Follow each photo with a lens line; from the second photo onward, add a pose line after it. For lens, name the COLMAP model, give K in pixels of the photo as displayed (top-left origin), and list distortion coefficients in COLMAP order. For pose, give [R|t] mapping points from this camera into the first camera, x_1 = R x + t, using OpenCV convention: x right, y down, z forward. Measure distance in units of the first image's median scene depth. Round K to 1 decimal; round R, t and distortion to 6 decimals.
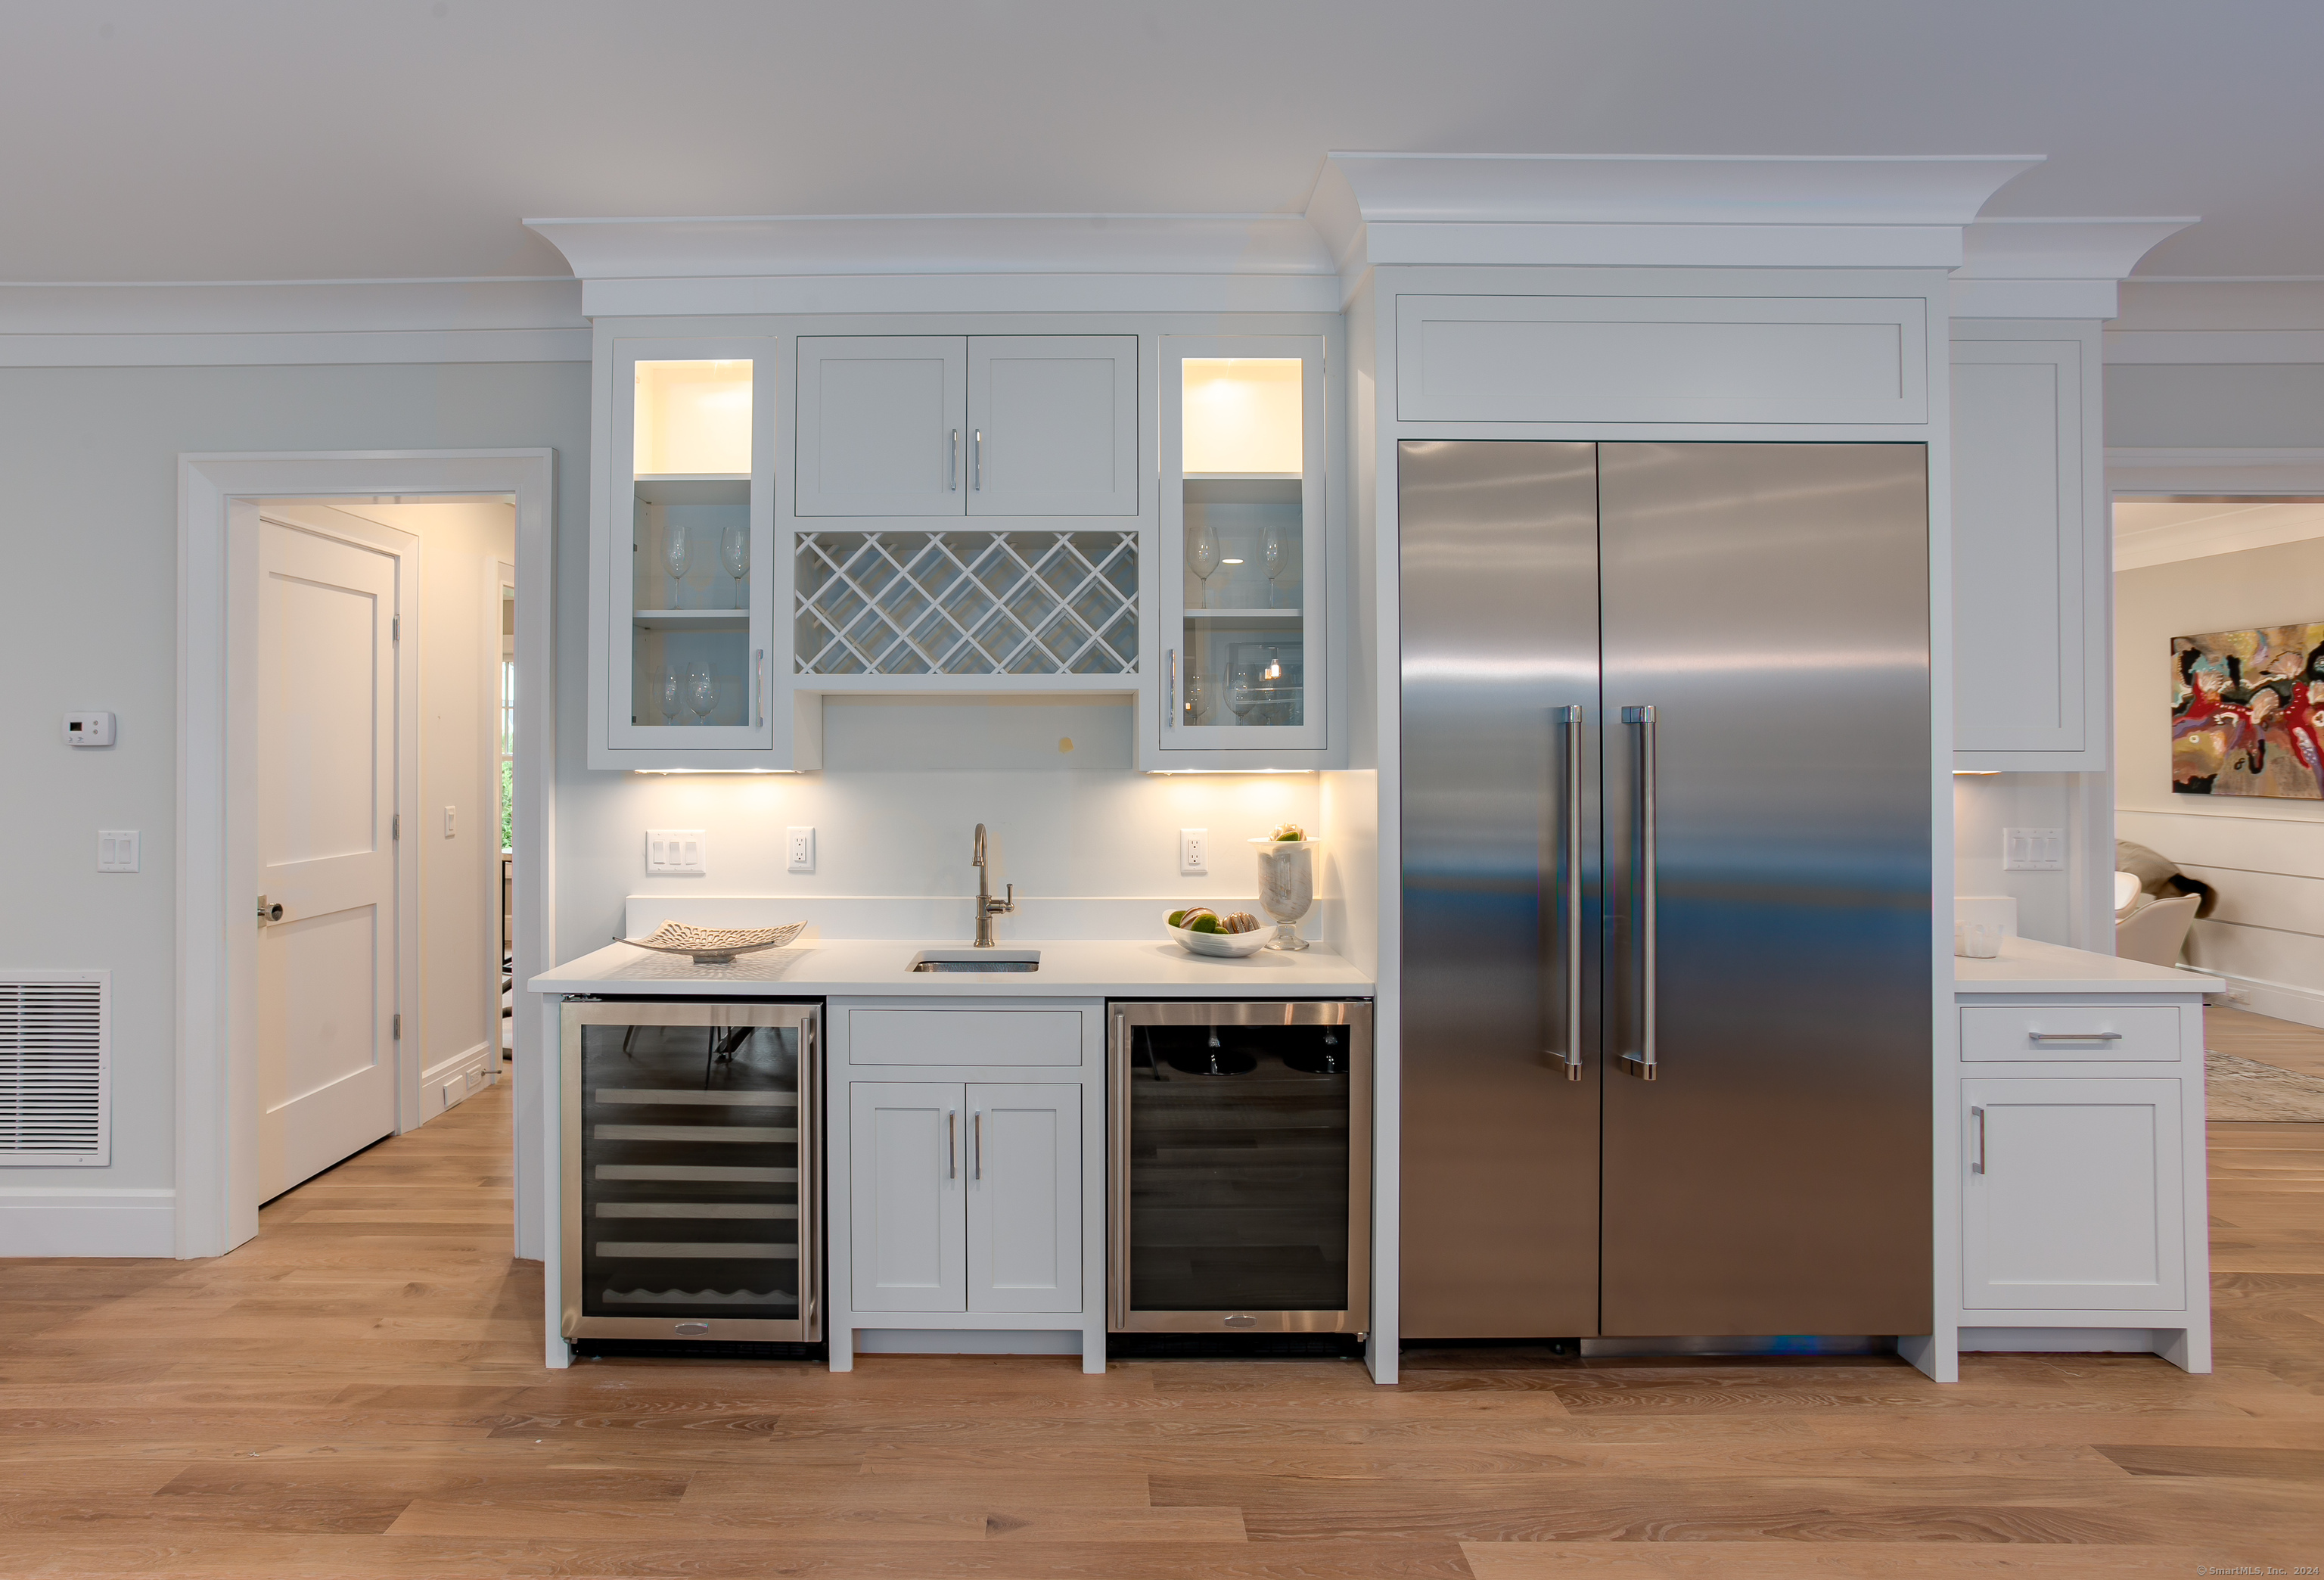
lens RADIAL K [[1180.4, 0, 1084.1], [0, 1180.4, 740.2], [0, 0, 1]] dist [-0.014734, 0.001696]
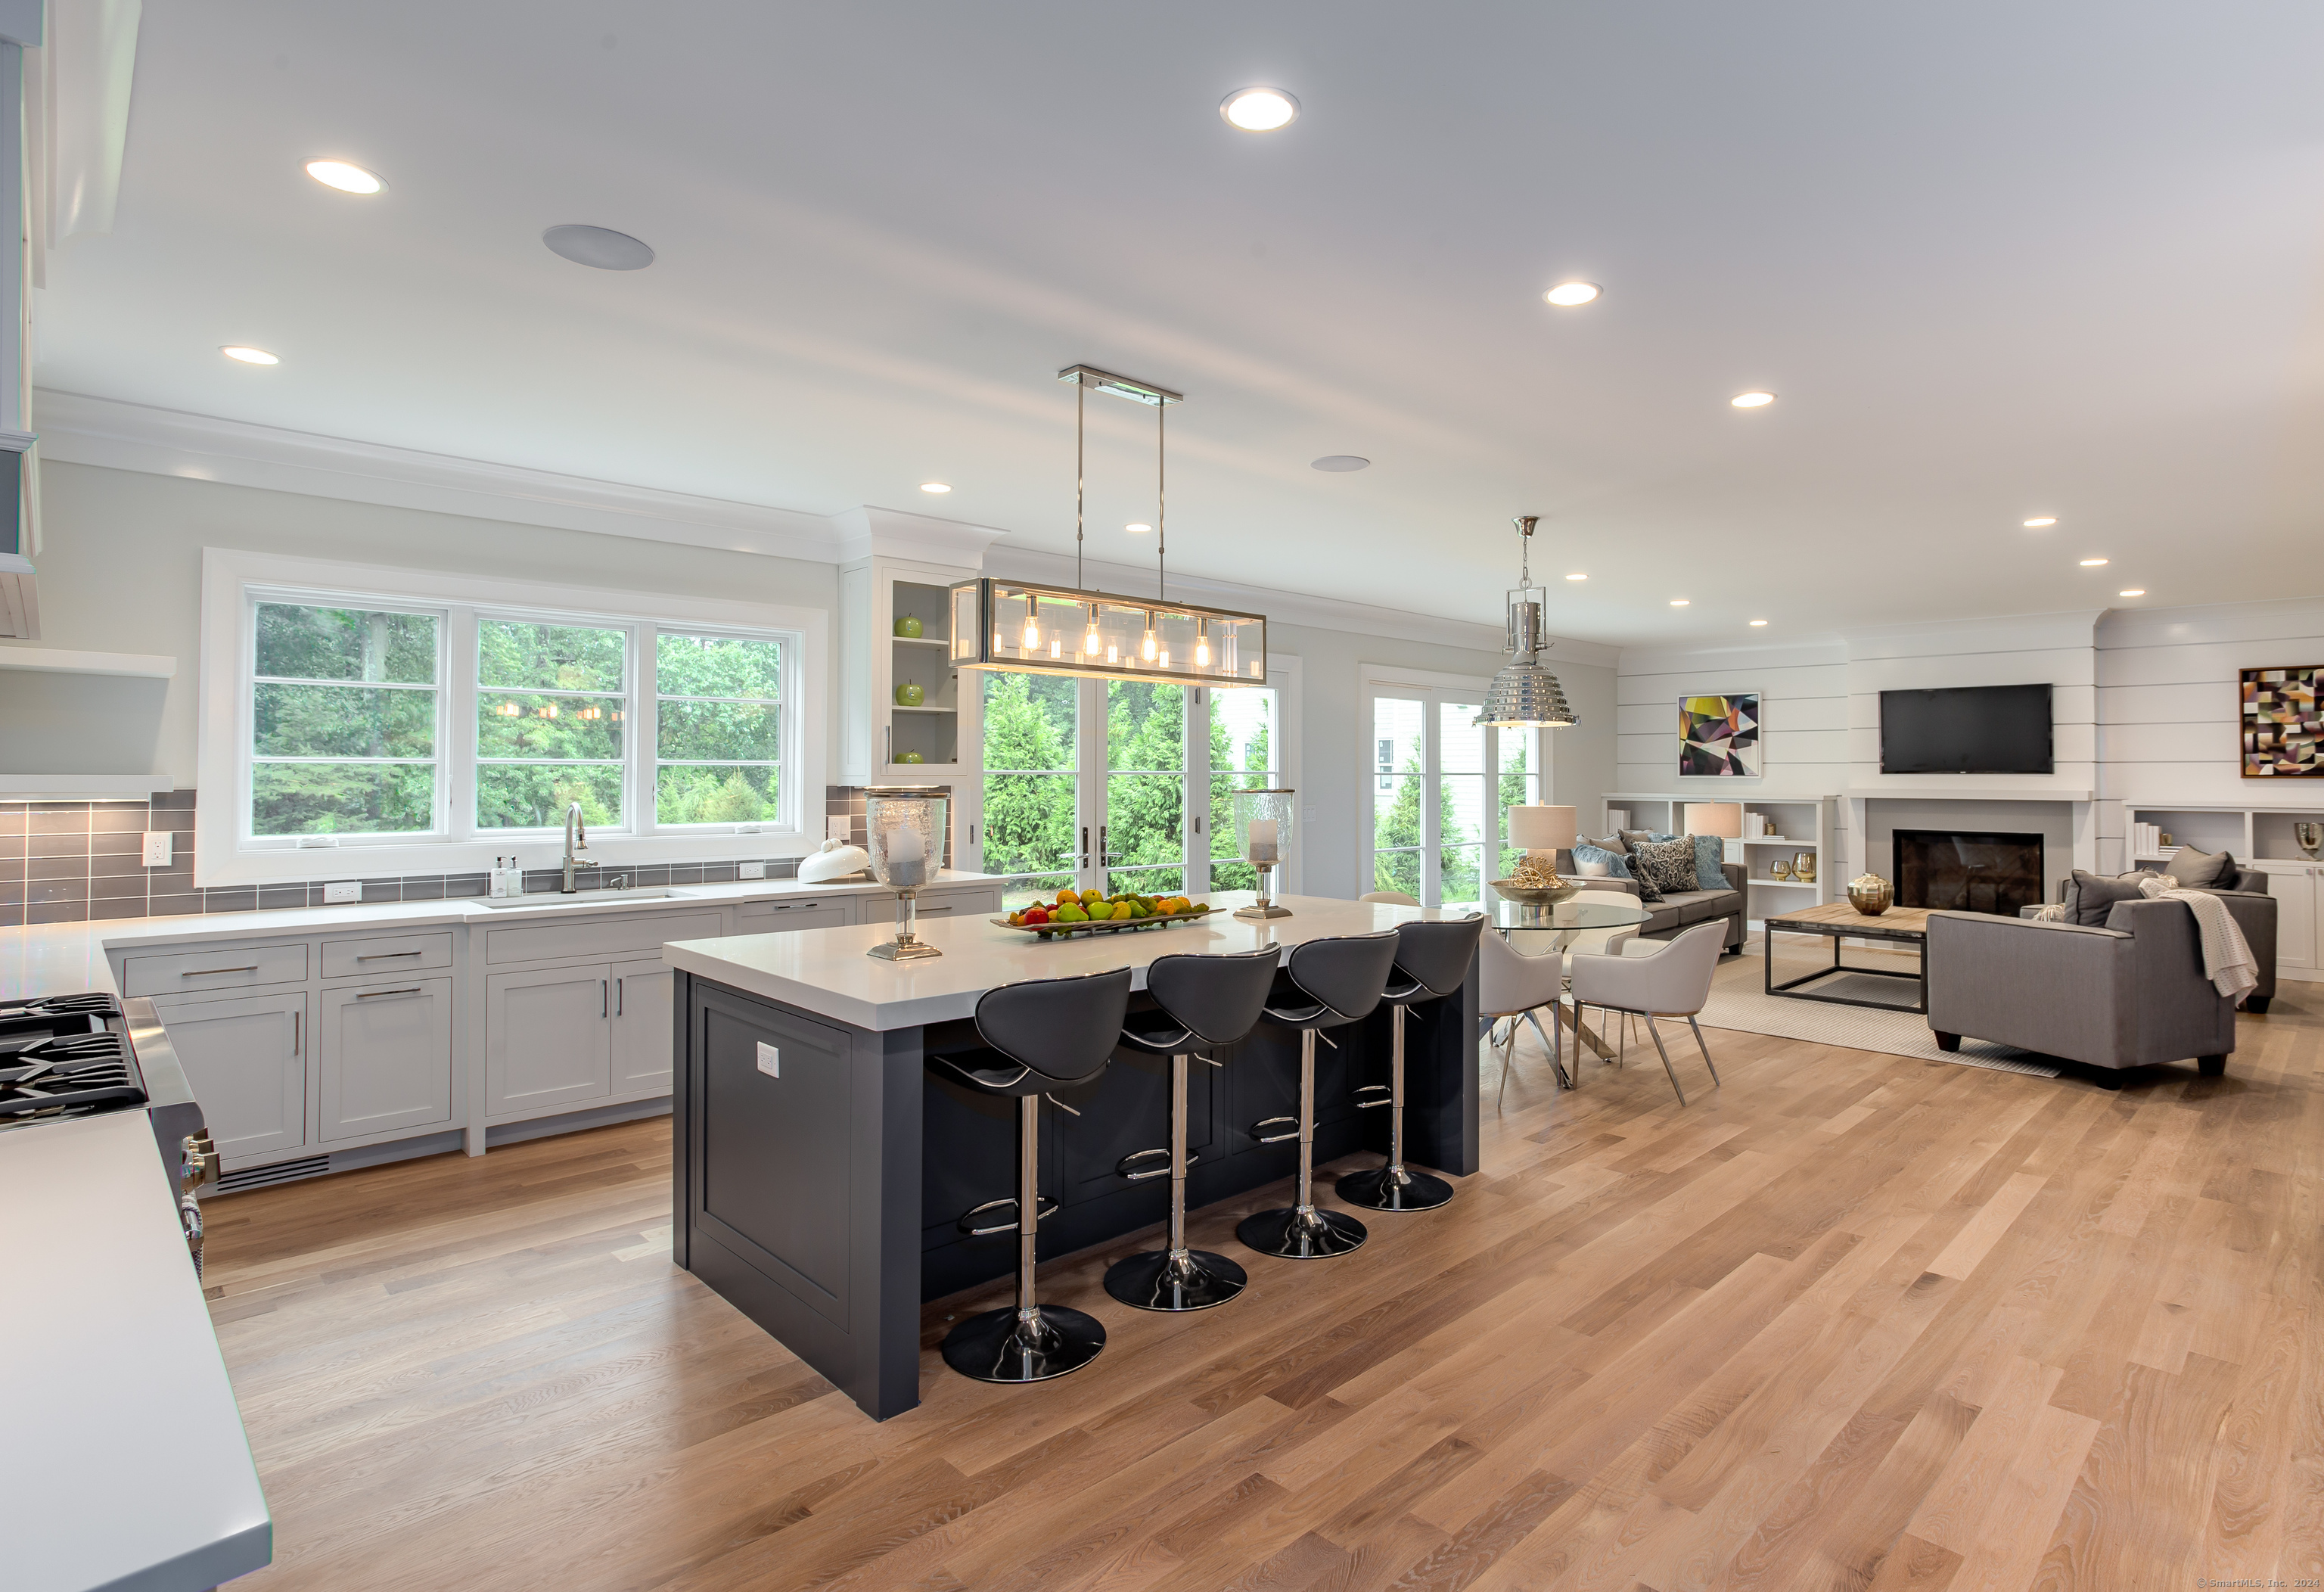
lens RADIAL K [[1188.7, 0, 1247.6], [0, 1188.7, 754.5], [0, 0, 1]] dist [-0.053167, 0.034872]
pose [[-0.691675, -0.012921, -0.722093, 1.338113], [0.003043, 0.999779, -0.020805, 0.000058], [0.722202, -0.016588, -0.691483, 0.877768]]
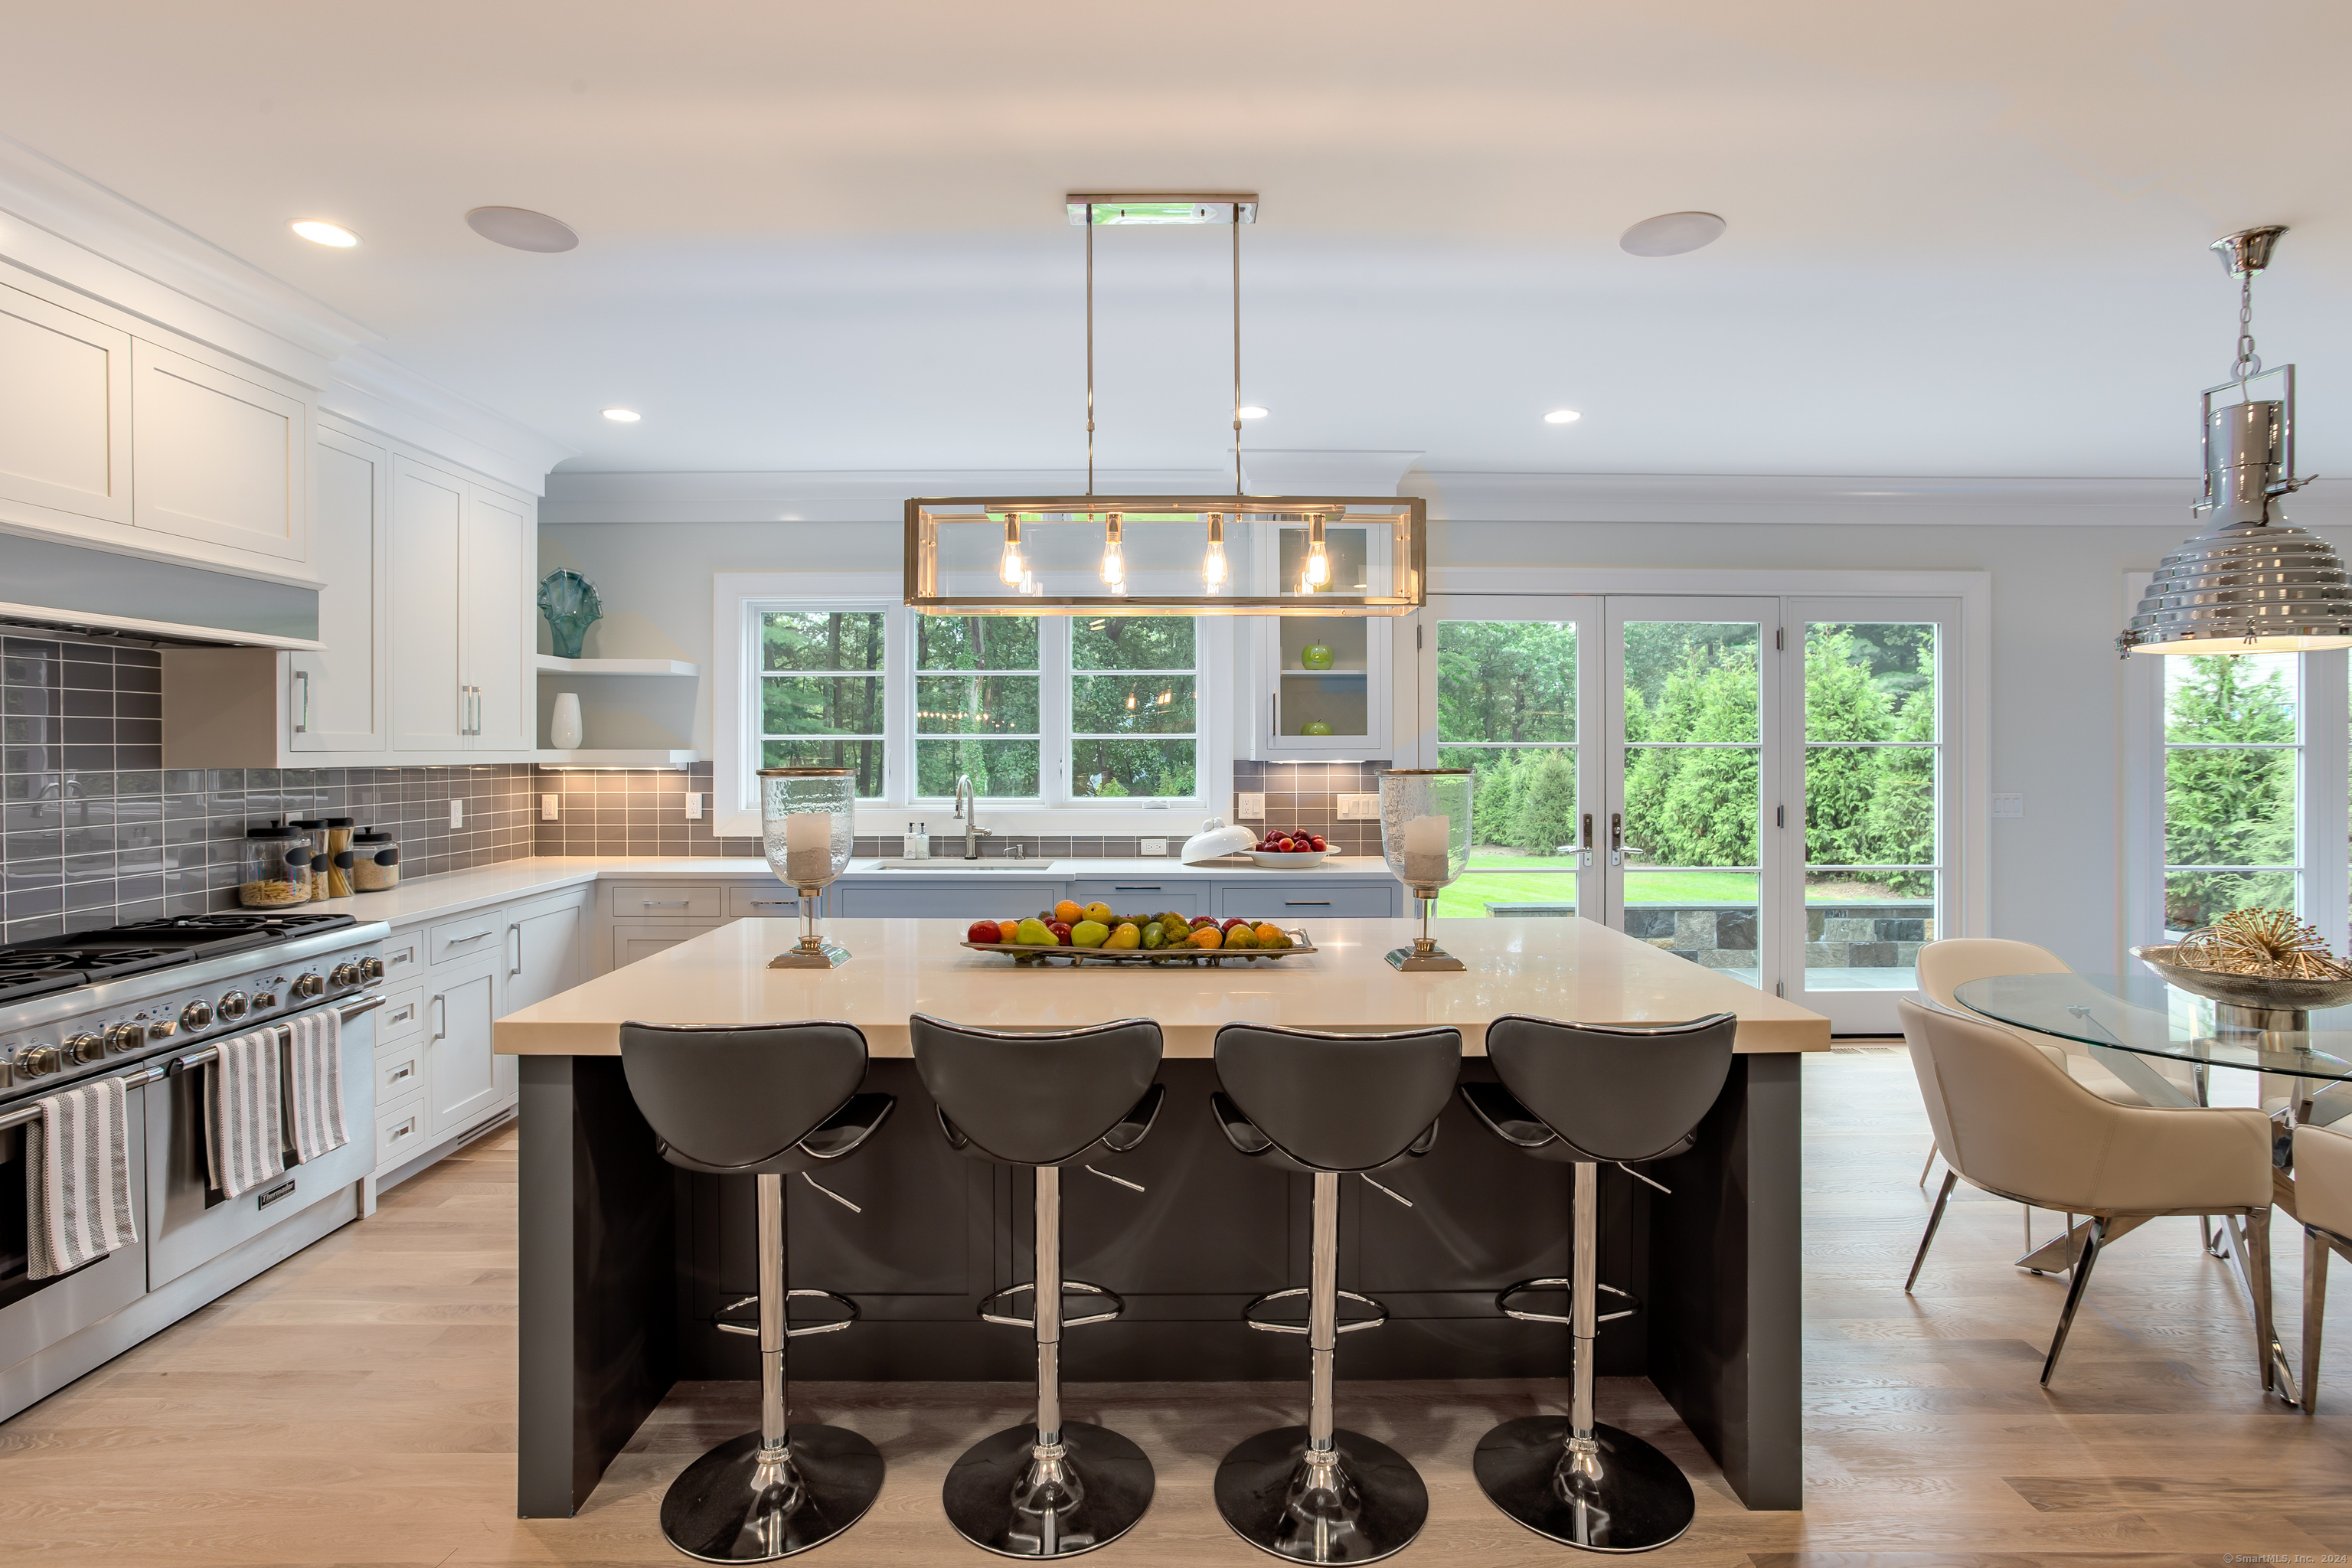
lens RADIAL K [[1147.5, 0, 1183.7], [0, 1147.5, 756.8], [0, 0, 1]] dist [-0.041891, 0.025745]
pose [[-0.999814, 0.000758, -0.019262, 0.482351], [0.000723, 0.999998, 0.001812, 0.000300], [0.019263, 0.001798, -0.999813, 0.781575]]
